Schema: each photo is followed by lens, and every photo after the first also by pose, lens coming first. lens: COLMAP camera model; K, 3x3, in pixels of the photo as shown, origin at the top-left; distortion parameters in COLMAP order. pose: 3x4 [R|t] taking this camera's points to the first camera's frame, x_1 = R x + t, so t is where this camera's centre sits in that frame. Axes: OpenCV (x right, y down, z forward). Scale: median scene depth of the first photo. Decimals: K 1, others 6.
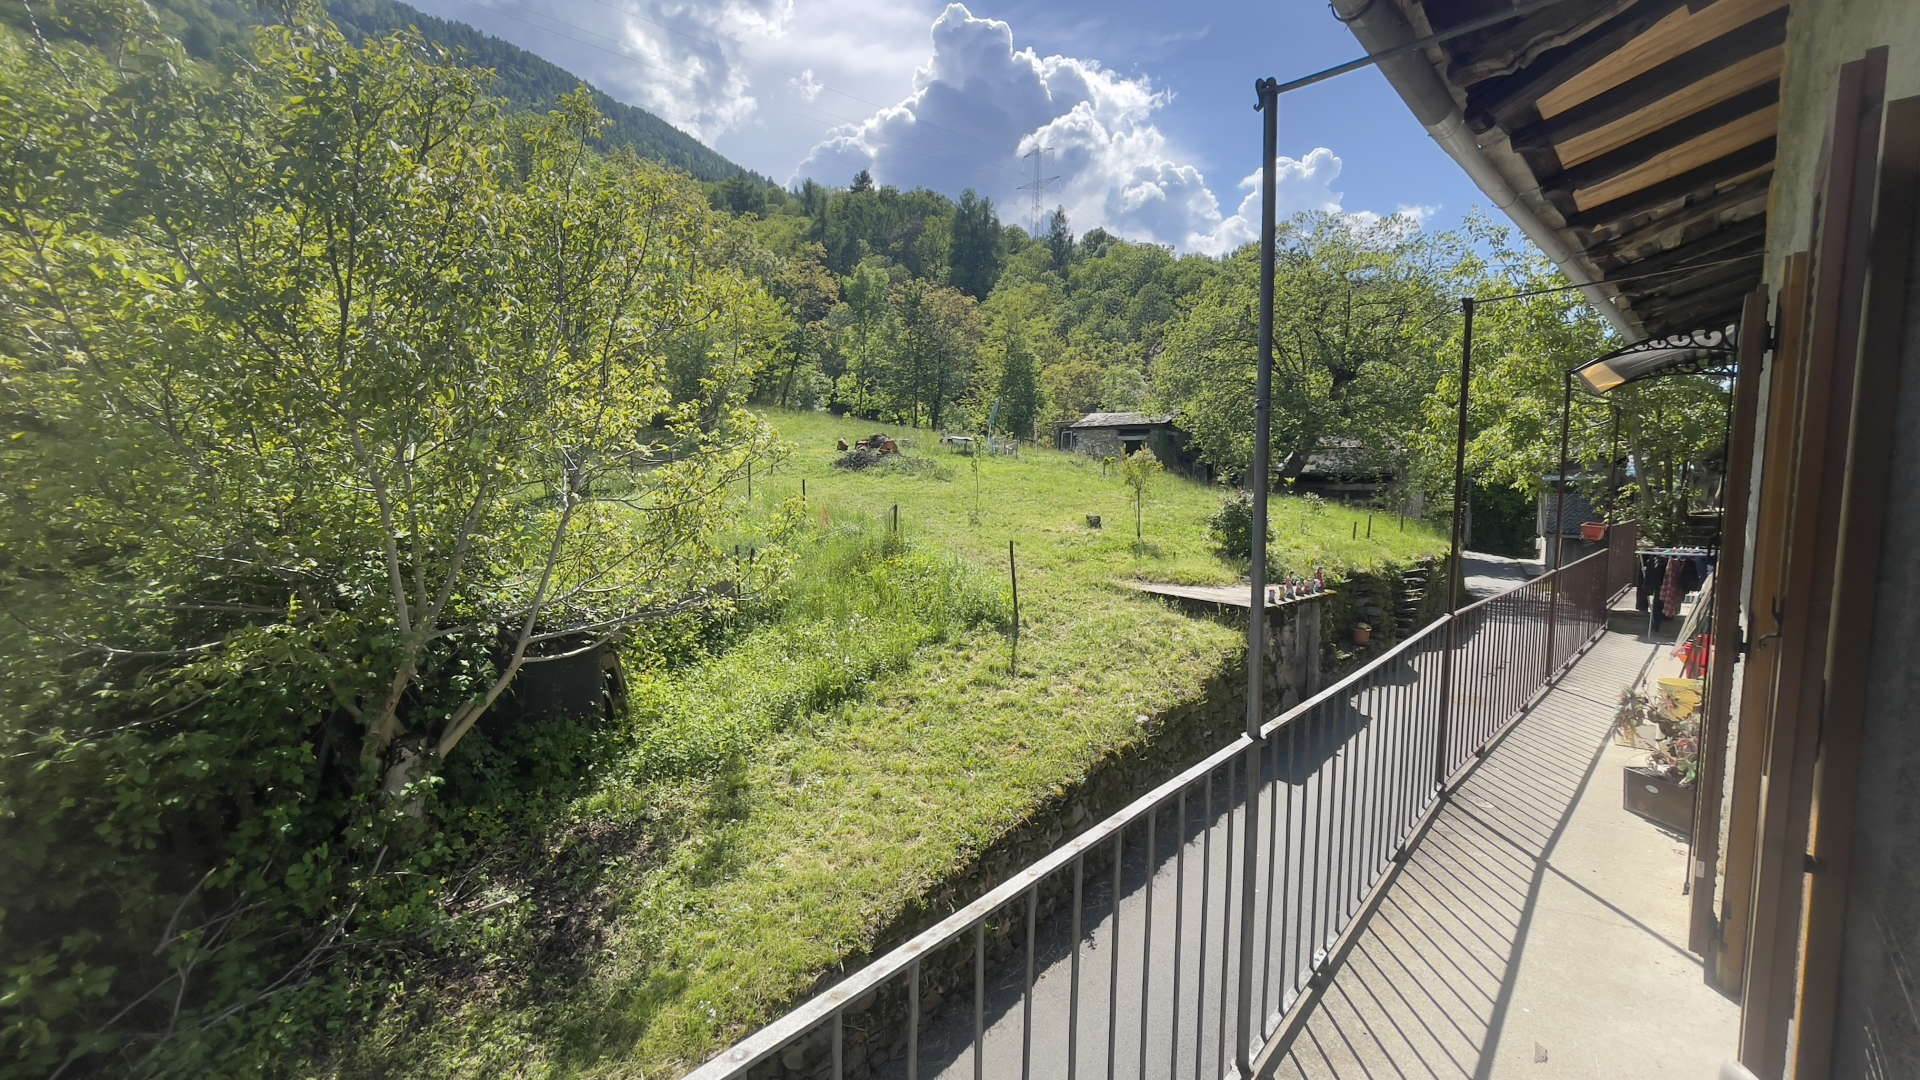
lens RADIAL K [[788.9, 0, 953.7], [0, 788.9, 535.3], [0, 0, 1]] dist [0.005708, -0.018398]
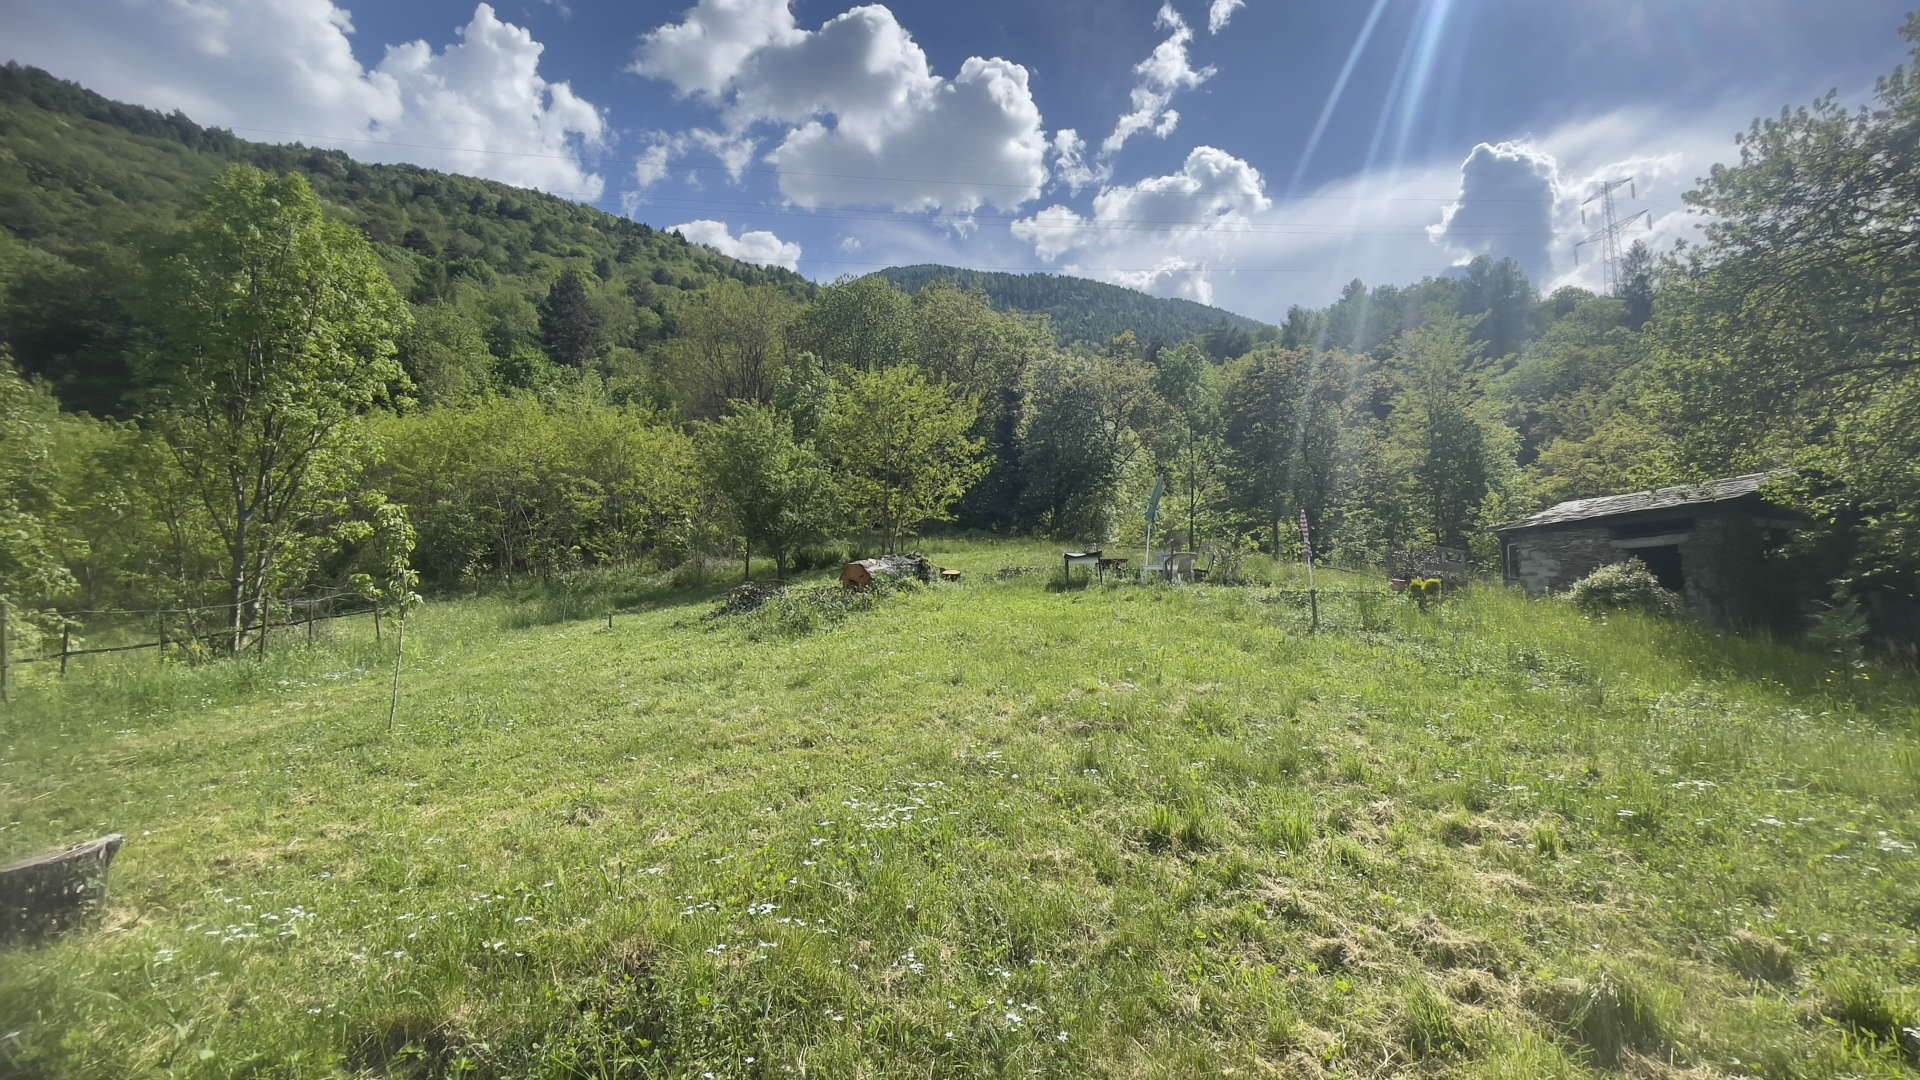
lens RADIAL K [[788.9, 0, 953.7], [0, 788.9, 535.3], [0, 0, 1]] dist [0.005708, -0.018398]
pose [[0.786828, -0.082156, -0.611680, 0.218419], [-0.039795, 0.982284, -0.183122, -0.036893], [0.615889, 0.168427, 0.769619, 0.500210]]
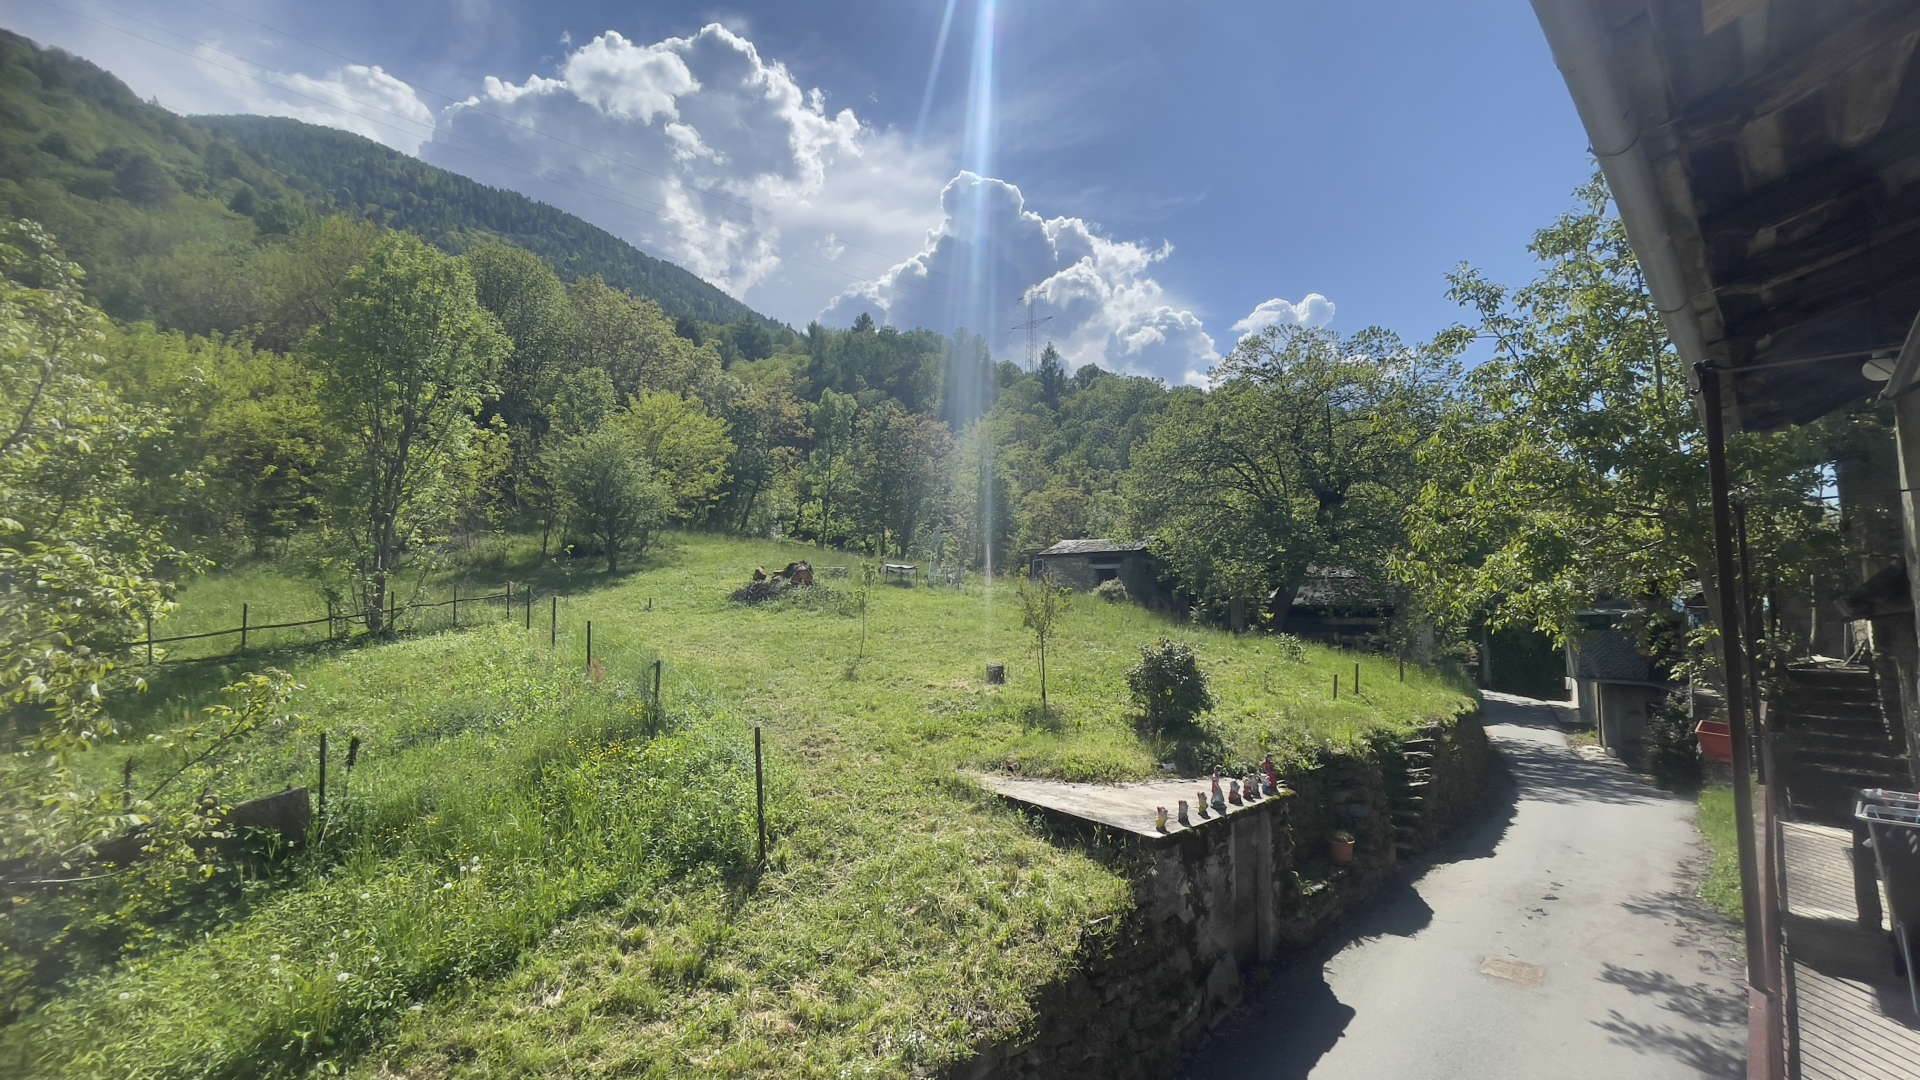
lens RADIAL K [[782.2, 0, 943.3], [0, 782.2, 538.1], [0, 0, 1]] dist [0.014299, -0.018220]
pose [[0.999722, -0.000869, -0.023564, 0.066129], [-0.002840, 0.987604, -0.156941, -0.013145], [0.023408, 0.156964, 0.987327, 0.096298]]
